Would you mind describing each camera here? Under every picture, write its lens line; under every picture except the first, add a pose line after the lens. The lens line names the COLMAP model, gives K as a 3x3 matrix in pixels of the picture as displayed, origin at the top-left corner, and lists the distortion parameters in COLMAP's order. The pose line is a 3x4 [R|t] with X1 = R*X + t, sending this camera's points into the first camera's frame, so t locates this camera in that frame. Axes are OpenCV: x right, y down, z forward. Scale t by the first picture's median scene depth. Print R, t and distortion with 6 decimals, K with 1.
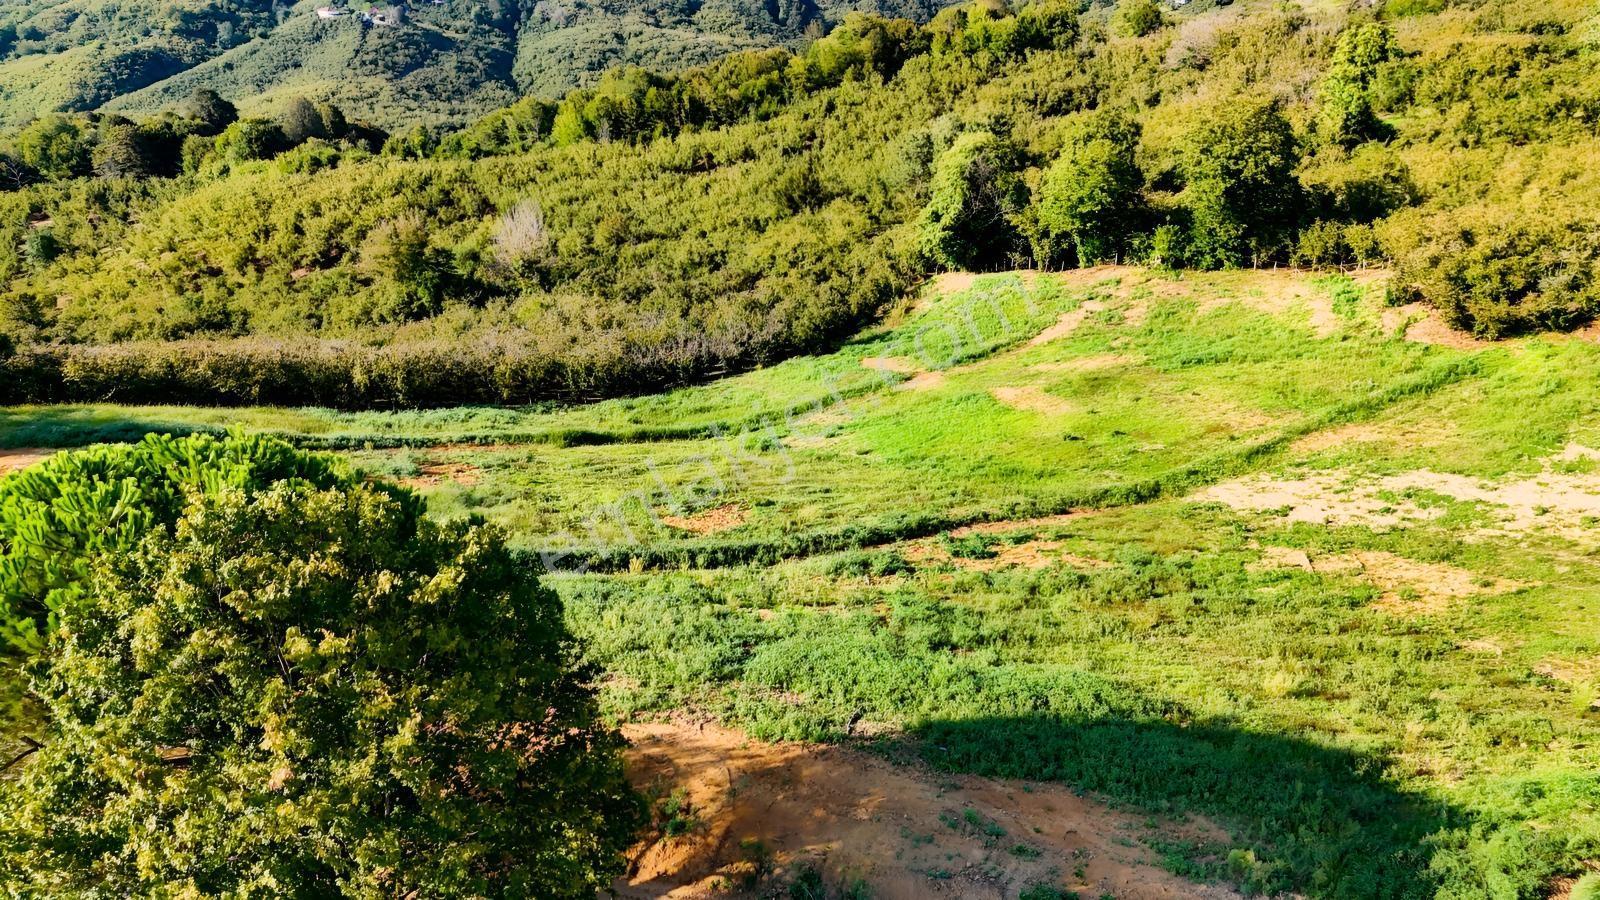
lens RADIAL K [[1181.7, 0, 799.4], [0, 1181.7, 444.6], [0, 0, 1]] dist [0.080743, -0.083218]
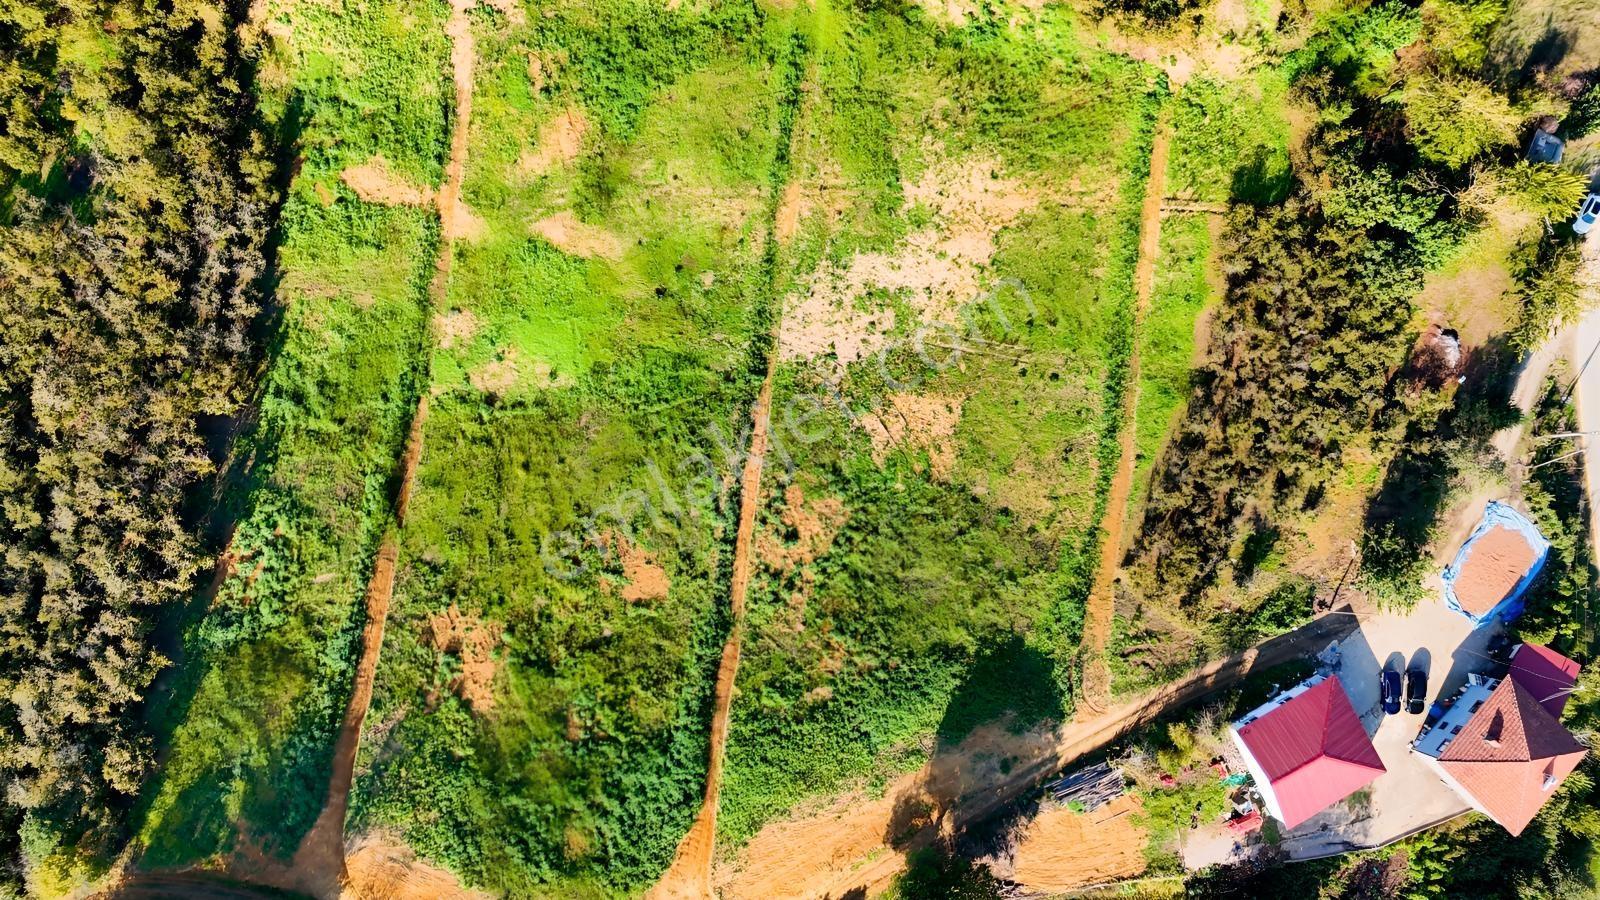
lens RADIAL K [[1175.1, 0, 799.0], [0, 1175.1, 451.4], [0, 0, 1]] dist [0.083399, -0.086080]
pose [[0.653140, -0.752785, 0.081991, 0.049811], [0.214700, 0.287930, 0.933274, -0.979704], [-0.726163, -0.591955, 0.349681, 0.151783]]
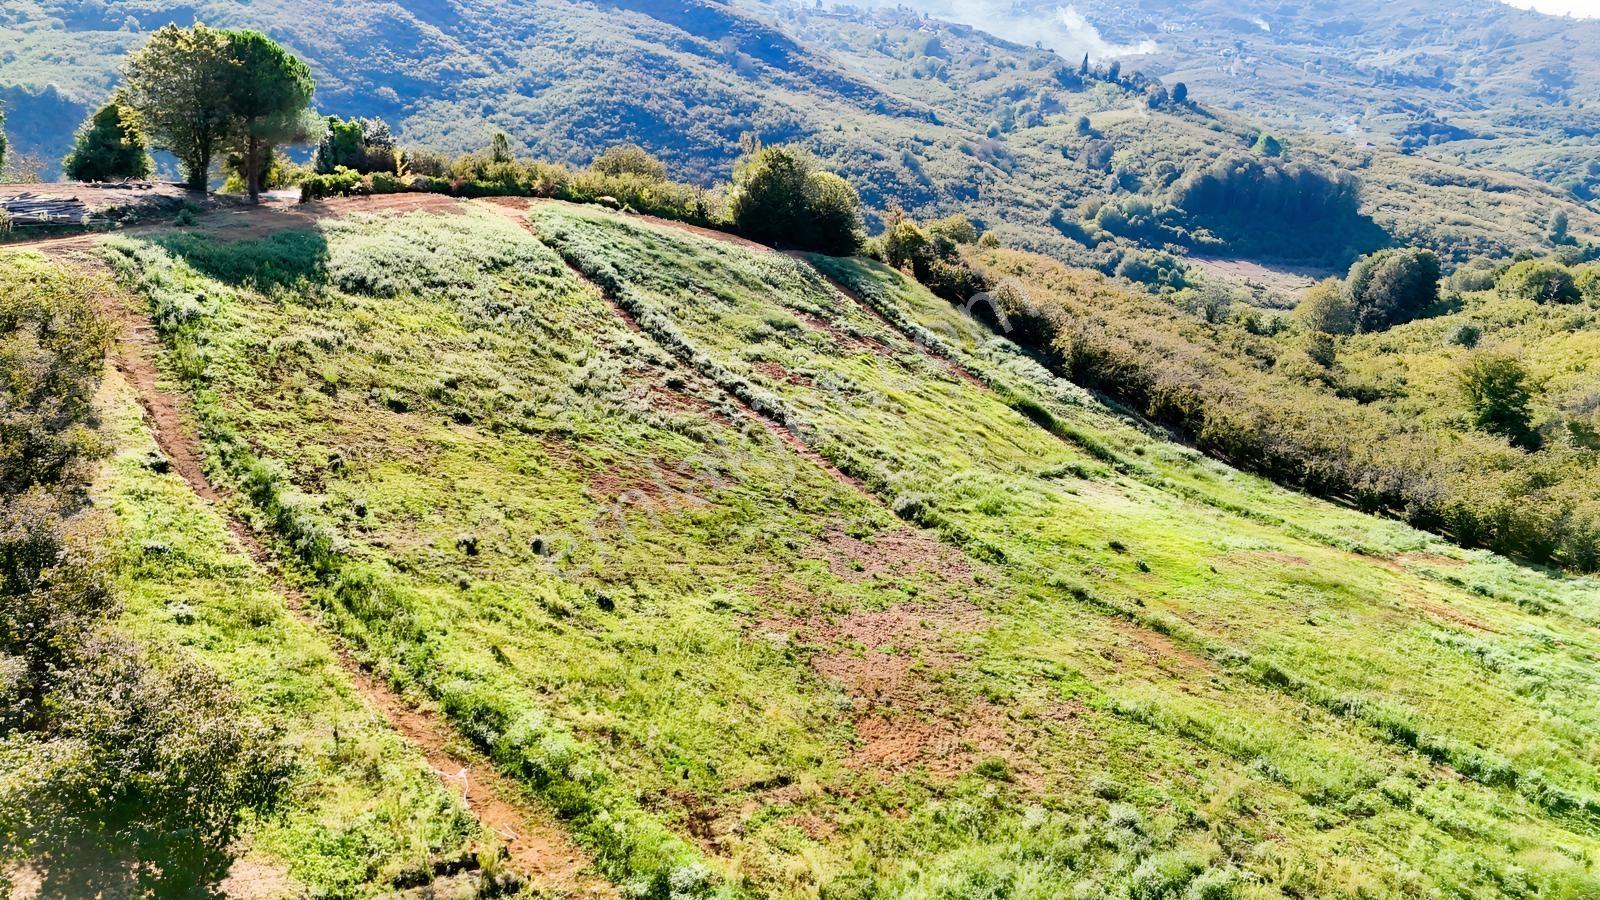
lens RADIAL K [[1175.1, 0, 799.0], [0, 1175.1, 451.4], [0, 0, 1]] dist [0.083399, -0.086080]
pose [[0.140577, 0.361073, -0.921881, 0.729488], [-0.476420, 0.840907, 0.256709, -0.133322], [0.867907, 0.403115, 0.290235, 0.365932]]
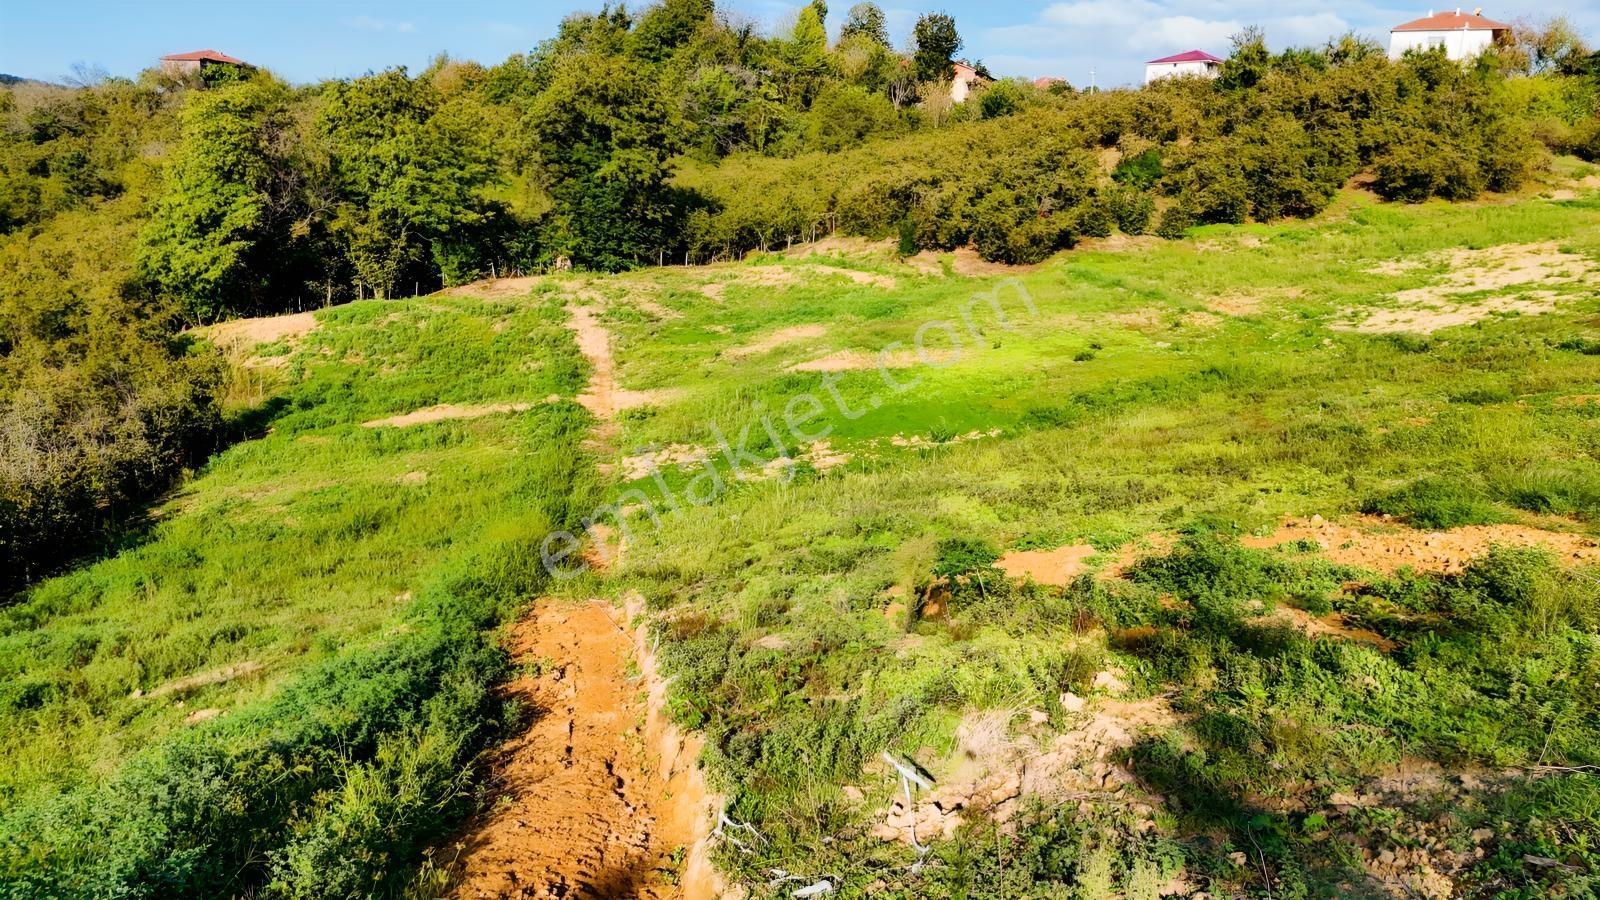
lens RADIAL K [[1175.1, 0, 799.0], [0, 1175.1, 451.4], [0, 0, 1]] dist [0.083399, -0.086080]
pose [[0.404341, -0.155224, 0.901340, -0.358699], [0.303541, 0.952411, 0.027851, -0.017625], [-0.862770, 0.262332, 0.432216, 0.625013]]
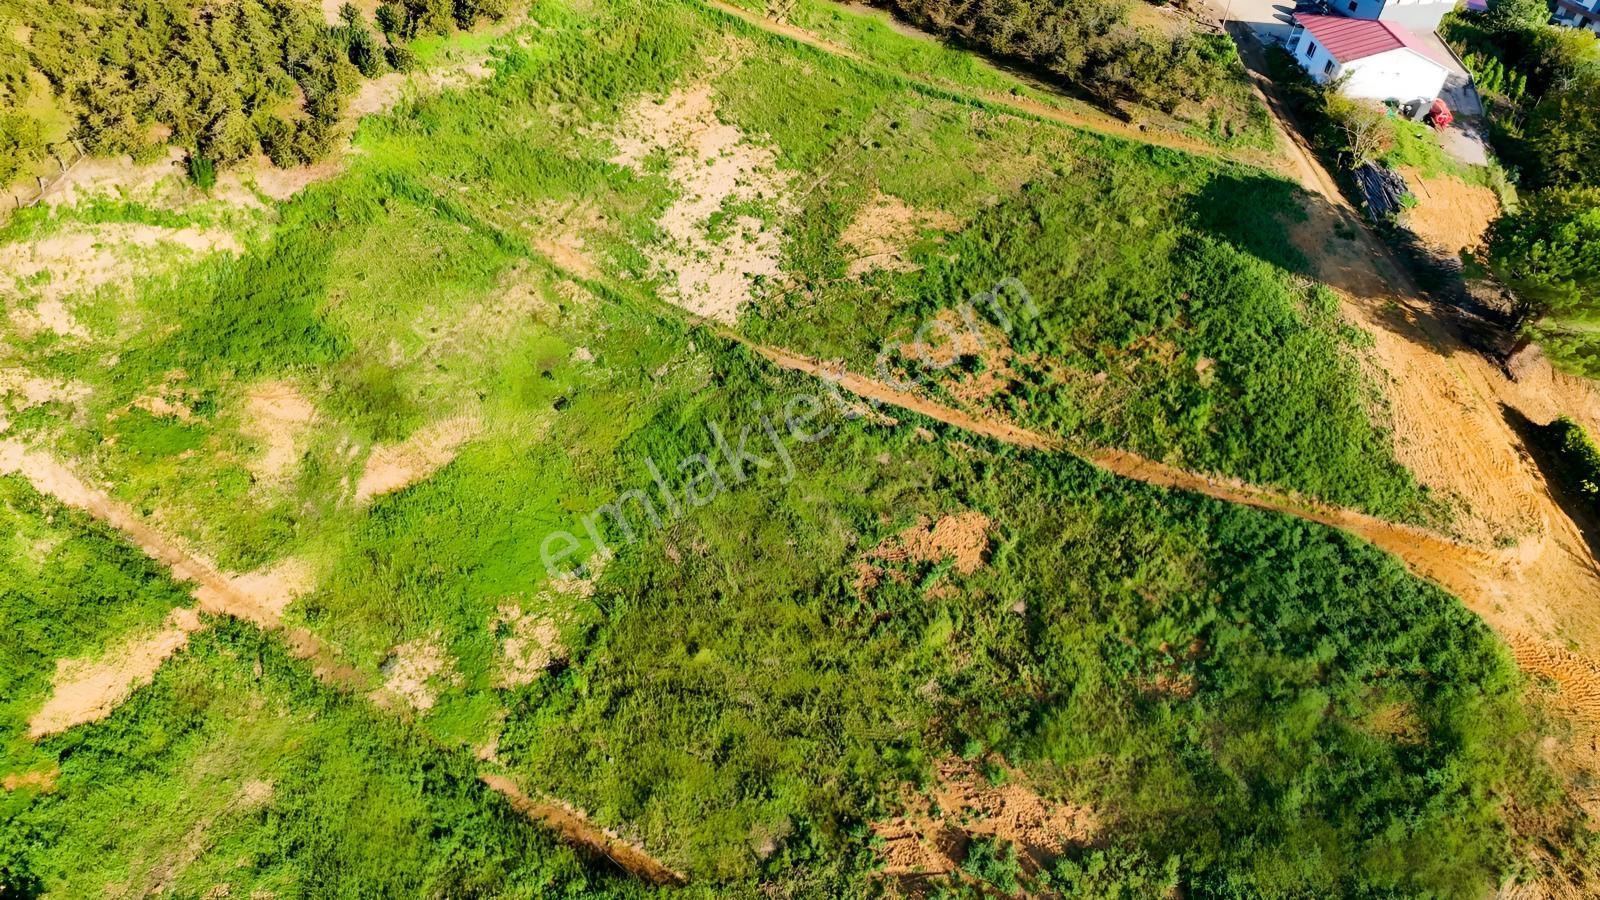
lens RADIAL K [[1175.6, 0, 799.5], [0, 1175.6, 447.1], [0, 0, 1]] dist [0.084433, -0.086565]
pose [[-0.418275, -0.637407, 0.647115, -0.409398], [0.252151, 0.602947, 0.756885, -0.528367], [-0.872620, 0.479757, -0.091475, 0.679247]]
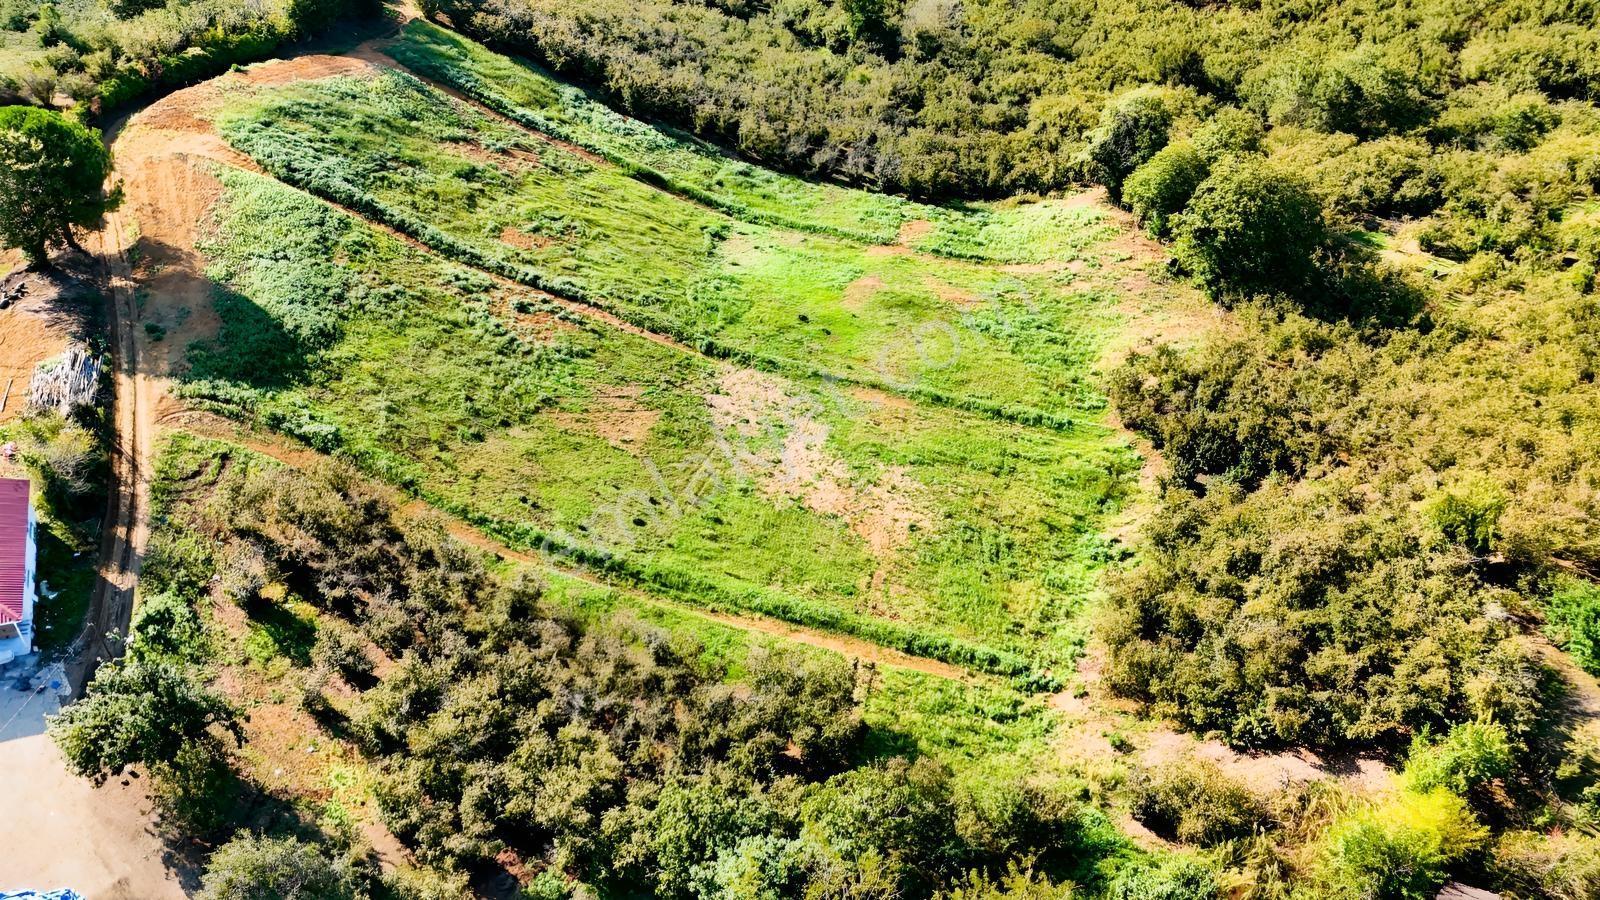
lens RADIAL K [[1175.1, 0, 799.0], [0, 1175.1, 451.4], [0, 0, 1]] dist [0.083399, -0.086080]
pose [[0.679558, 0.555593, -0.479080, 0.766482], [-0.398855, 0.827891, 0.394350, -0.335596], [0.615724, -0.076900, 0.784200, -0.150342]]
